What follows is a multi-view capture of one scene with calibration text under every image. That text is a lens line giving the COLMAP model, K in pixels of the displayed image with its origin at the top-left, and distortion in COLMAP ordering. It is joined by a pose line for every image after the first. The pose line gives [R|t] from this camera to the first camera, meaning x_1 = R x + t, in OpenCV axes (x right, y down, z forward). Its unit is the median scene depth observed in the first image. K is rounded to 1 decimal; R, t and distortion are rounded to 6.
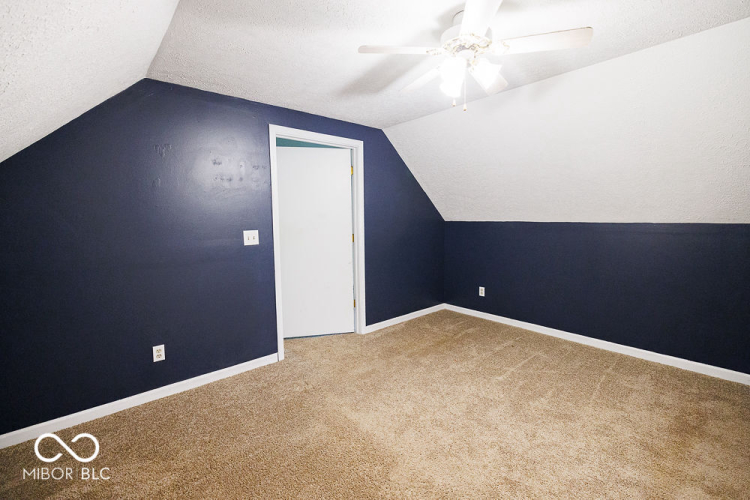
lens RADIAL K [[327.1, 0, 371.0], [0, 327.1, 249.2], [0, 0, 1]] dist [0.014951, -0.001835]
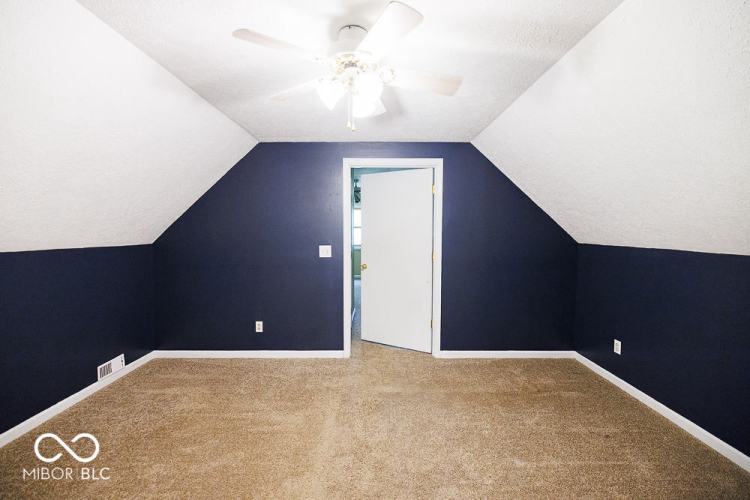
lens RADIAL K [[311.8, 0, 373.1], [0, 311.8, 250.2], [0, 0, 1]] dist [-0.000722, 0.000868]
pose [[0.756927, 0.055246, -0.651160, 0.471996], [-0.075336, 0.997154, -0.002972, -0.044186], [0.649142, 0.051306, 0.758935, 0.195545]]
